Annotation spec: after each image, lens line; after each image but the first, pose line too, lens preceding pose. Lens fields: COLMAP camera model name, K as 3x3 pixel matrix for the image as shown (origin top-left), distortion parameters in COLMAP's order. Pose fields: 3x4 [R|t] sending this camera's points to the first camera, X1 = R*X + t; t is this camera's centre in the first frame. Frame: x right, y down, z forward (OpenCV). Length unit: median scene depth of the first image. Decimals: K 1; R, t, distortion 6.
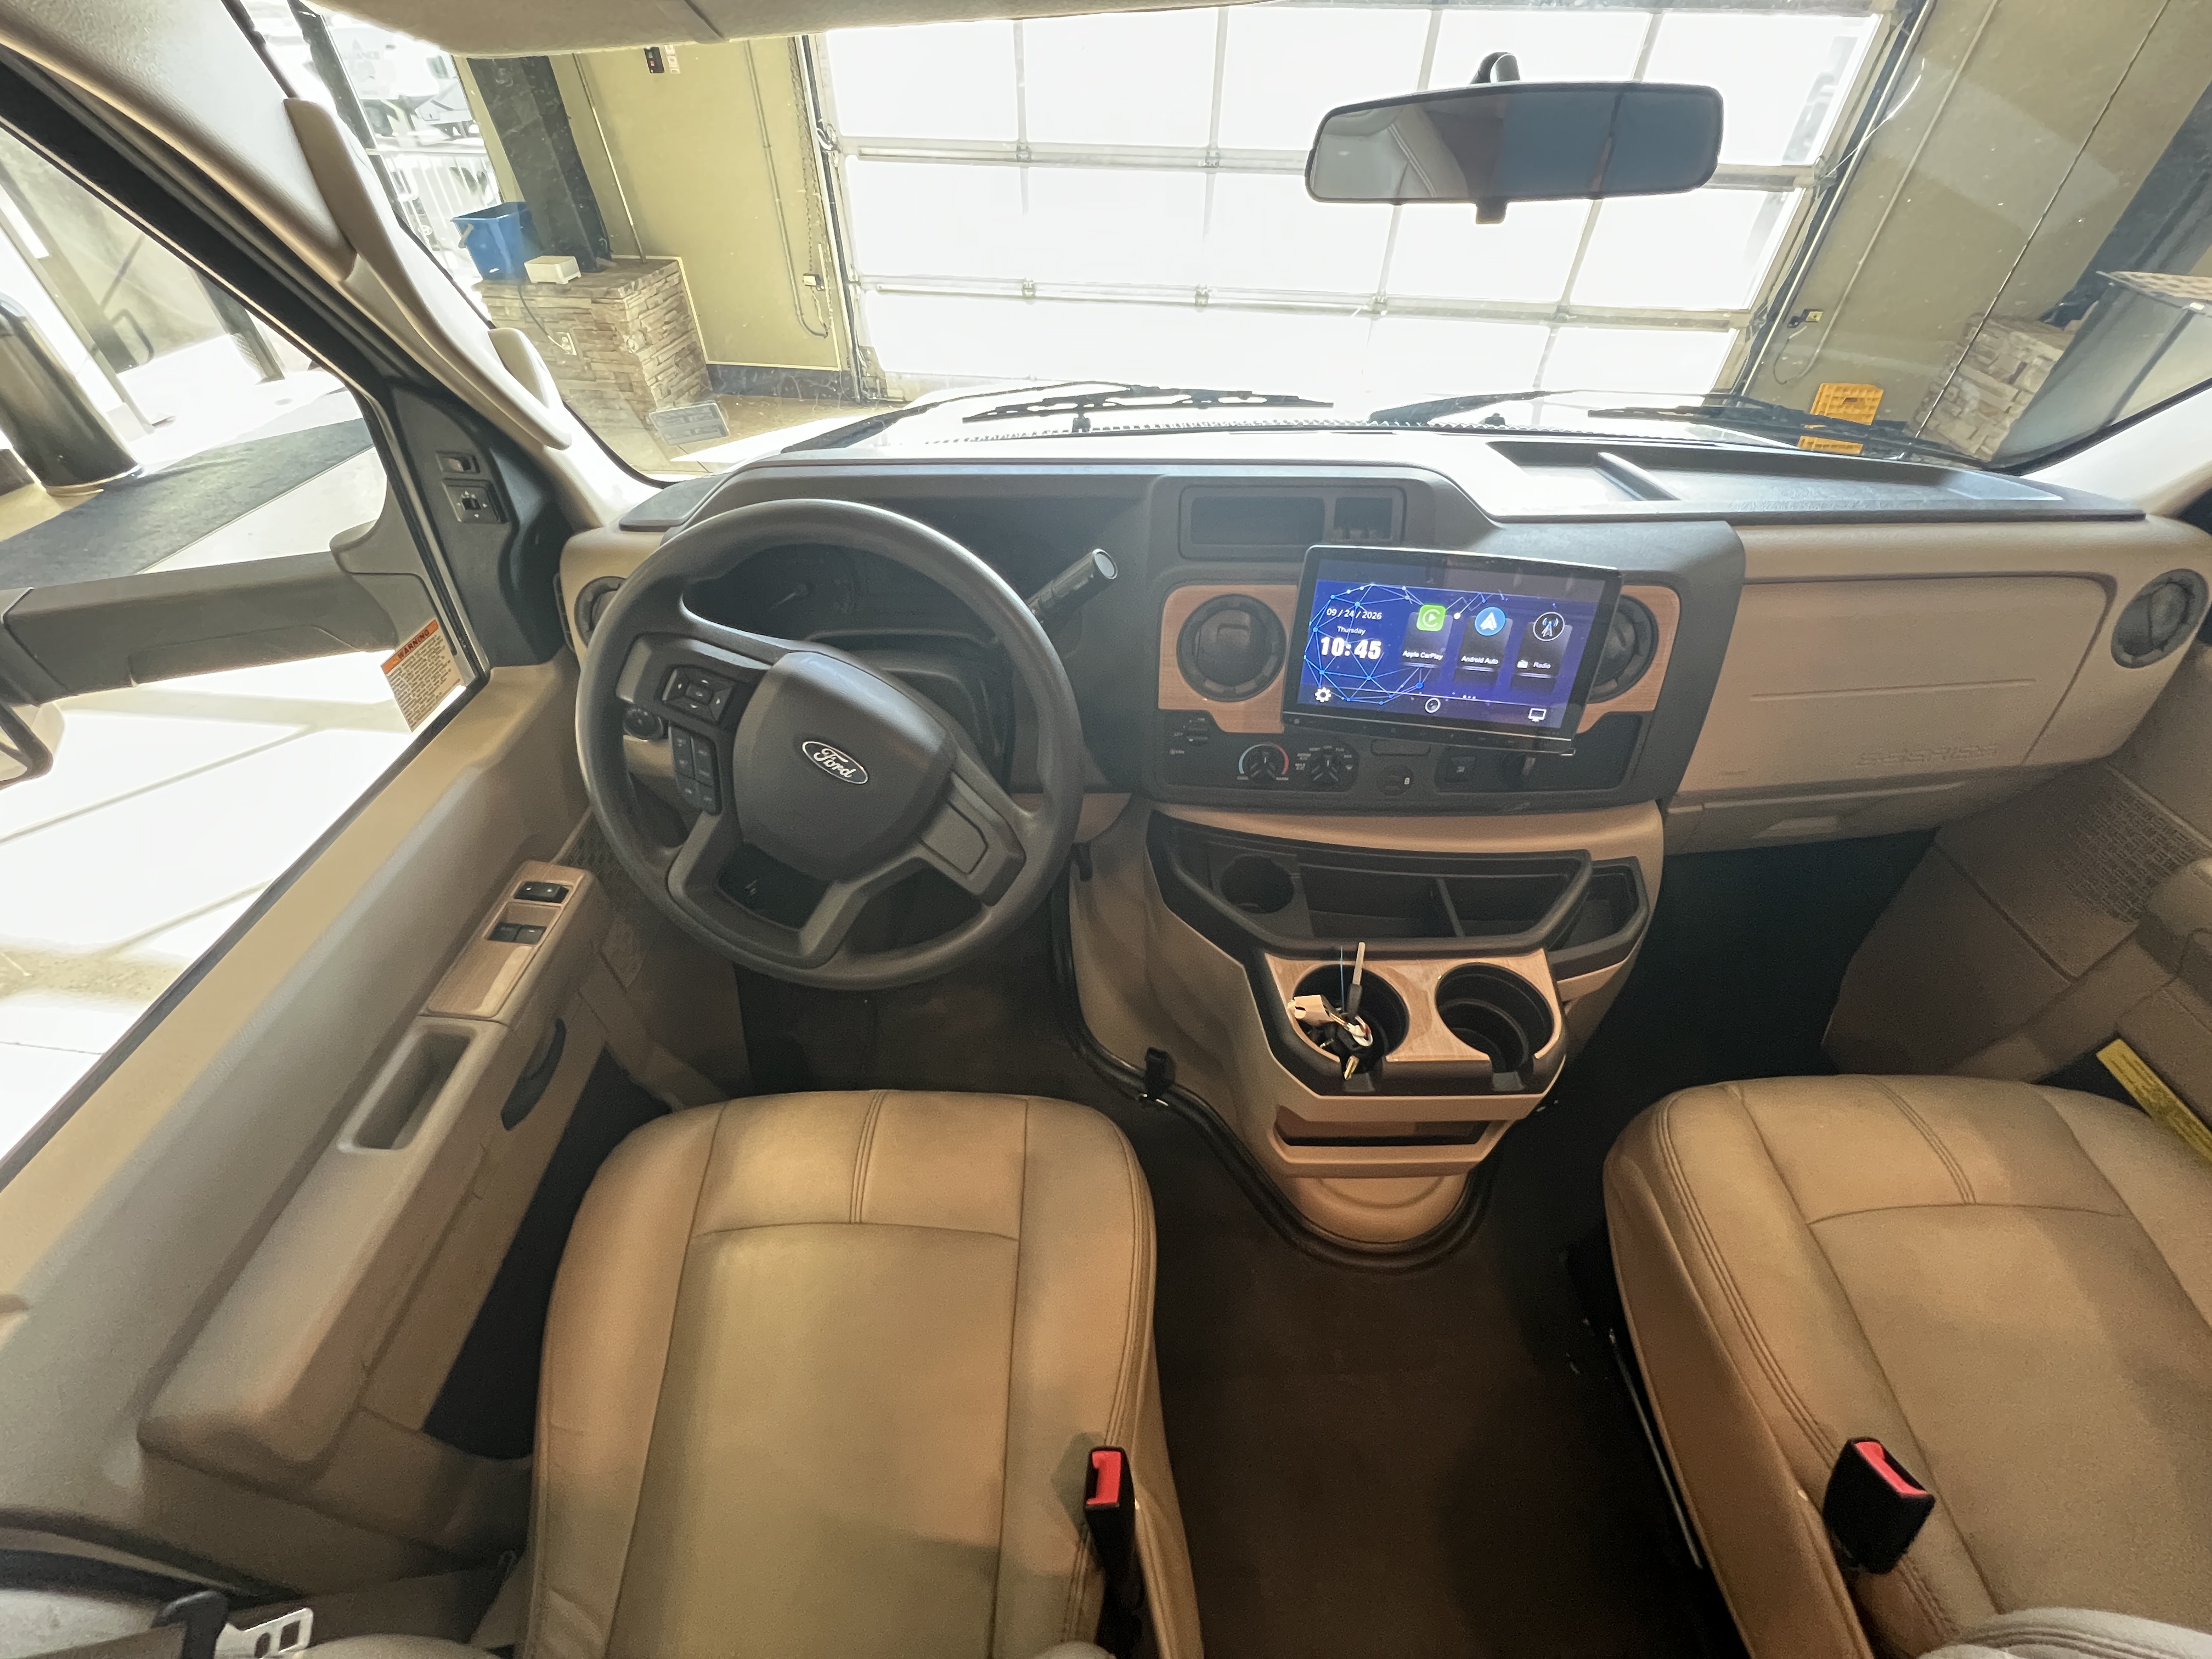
lens RADIAL K [[882.9, 0, 1107.0], [0, 882.9, 825.2], [0, 0, 1]] dist [-0.002769, -0.000062]
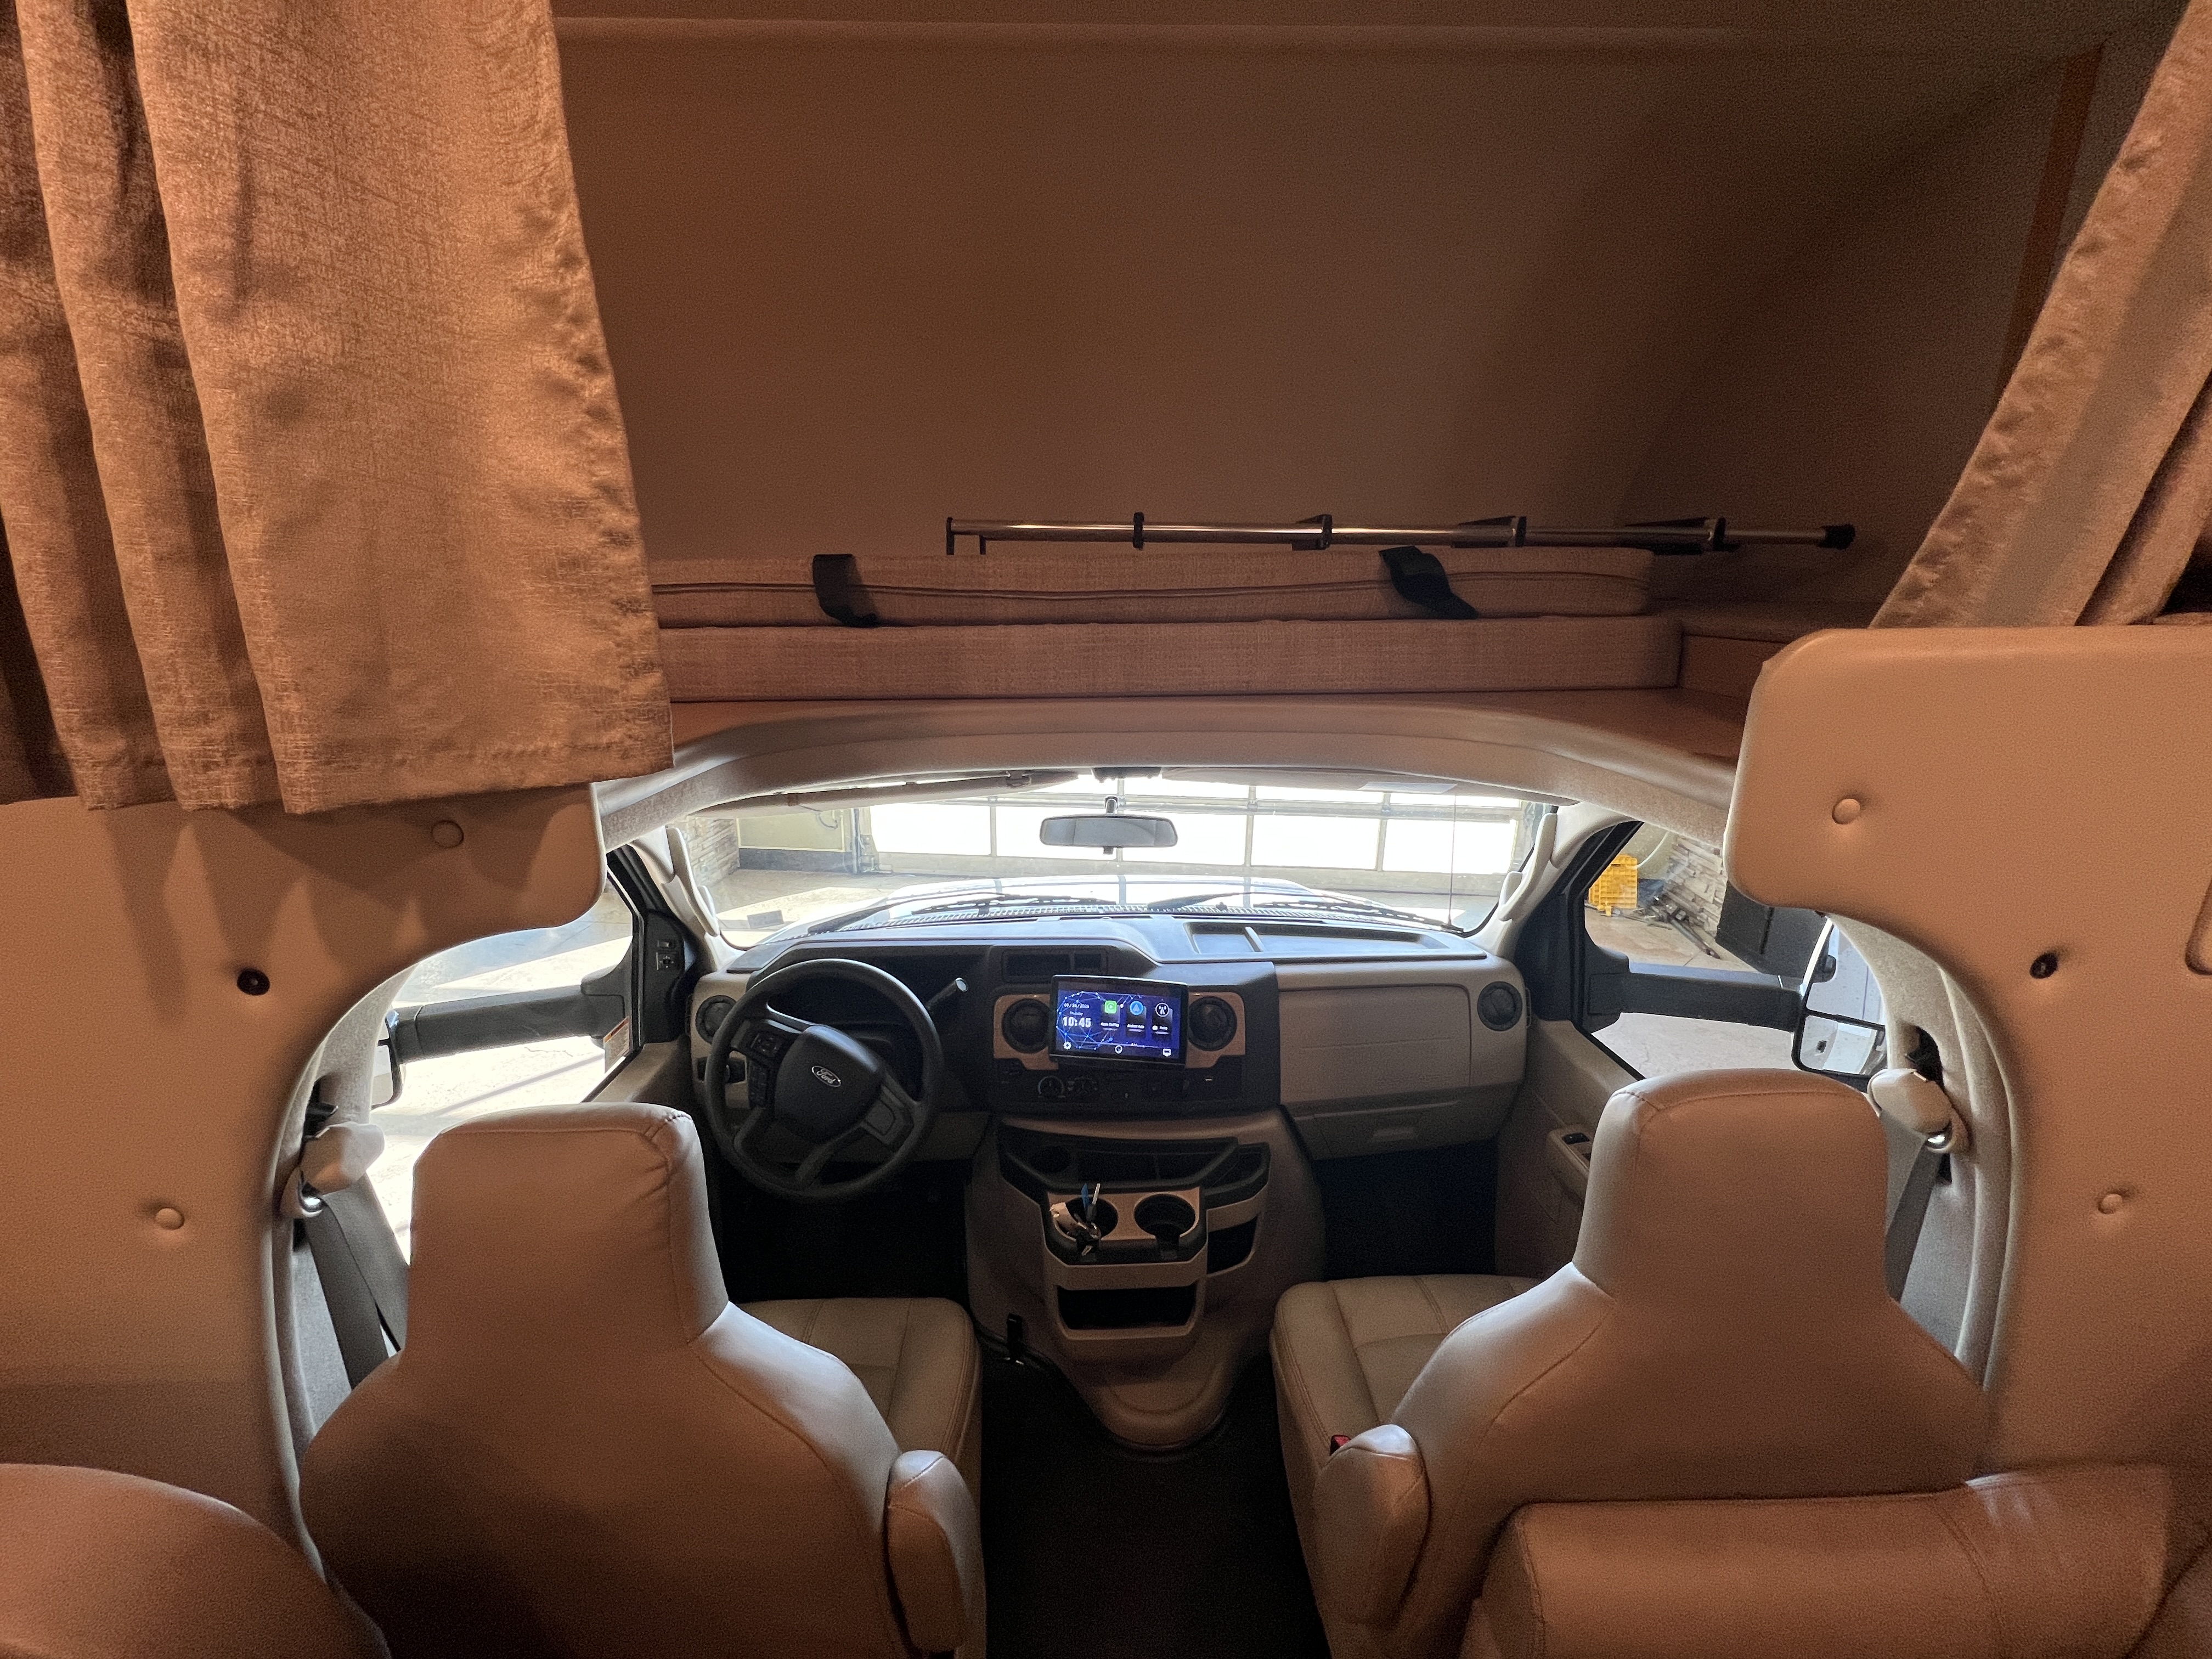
lens RADIAL K [[882.9, 0, 1106.9], [0, 882.9, 825.7], [0, 0, 1]] dist [-0.002769, -0.000062]
pose [[0.999564, -0.007741, 0.028504, 0.269377], [0.020113, 0.885134, -0.464901, 0.340746], [-0.021631, 0.465271, 0.884904, -1.014615]]
